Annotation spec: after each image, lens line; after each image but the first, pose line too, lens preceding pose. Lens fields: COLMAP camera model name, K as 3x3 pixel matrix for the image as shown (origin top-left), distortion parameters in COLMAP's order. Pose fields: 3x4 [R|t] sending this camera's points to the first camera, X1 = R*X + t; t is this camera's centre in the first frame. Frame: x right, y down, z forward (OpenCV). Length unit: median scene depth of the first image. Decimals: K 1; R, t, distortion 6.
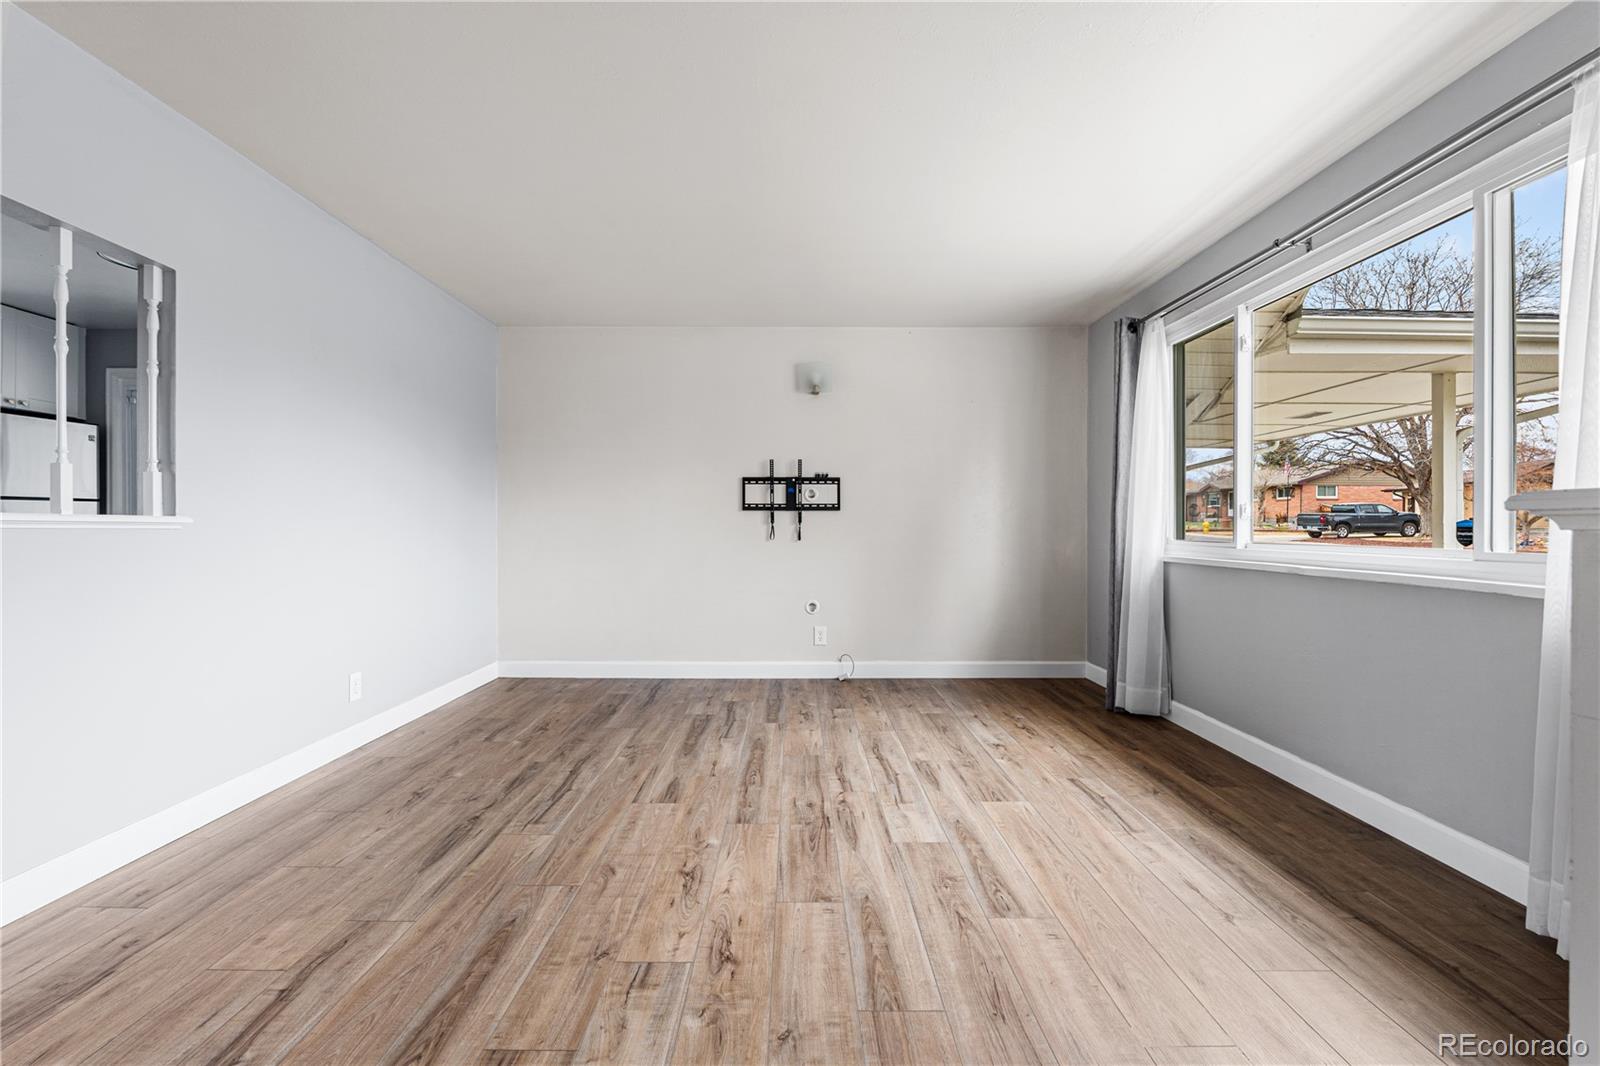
lens RADIAL K [[703.6, 0, 801.0], [0, 703.6, 530.9], [0, 0, 1]] dist [-0.005412, -0.000262]
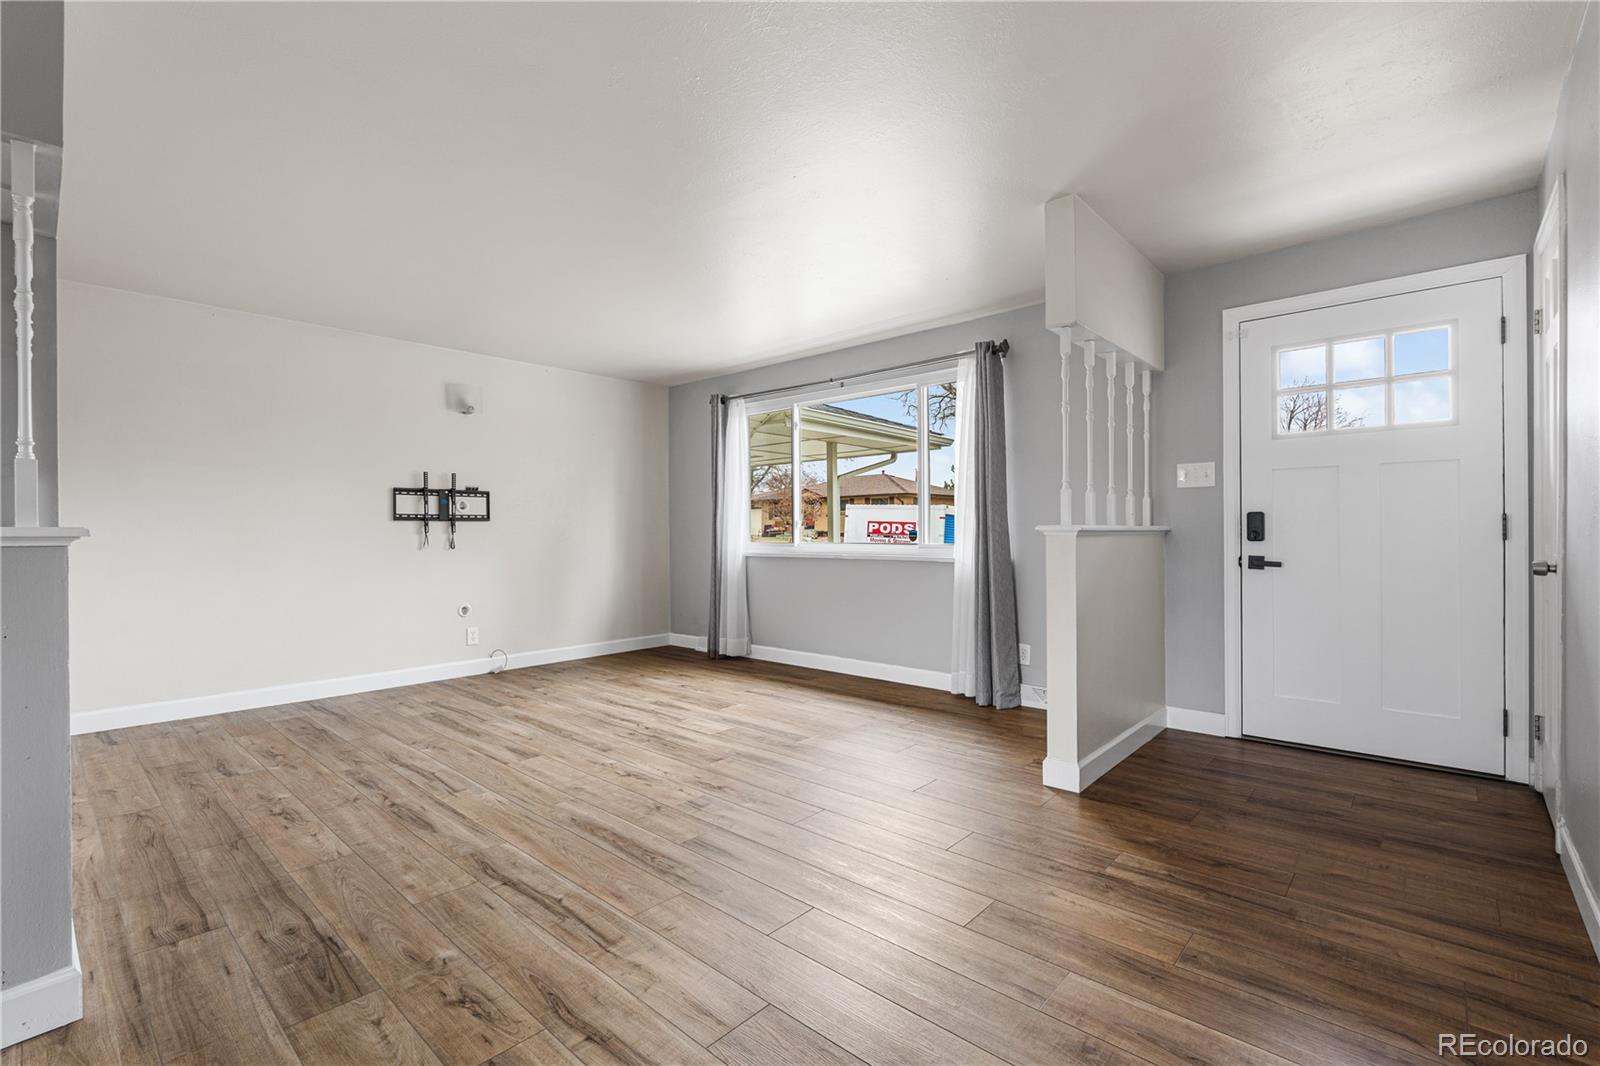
lens RADIAL K [[703.6, 0, 800.2], [0, 703.6, 536.0], [0, 0, 1]] dist [-0.005412, -0.000262]
pose [[0.674621, -0.010569, 0.738088, -0.655751], [0.012335, 0.999919, 0.003043, -0.004383], [-0.738061, 0.007051, 0.674697, -0.164089]]
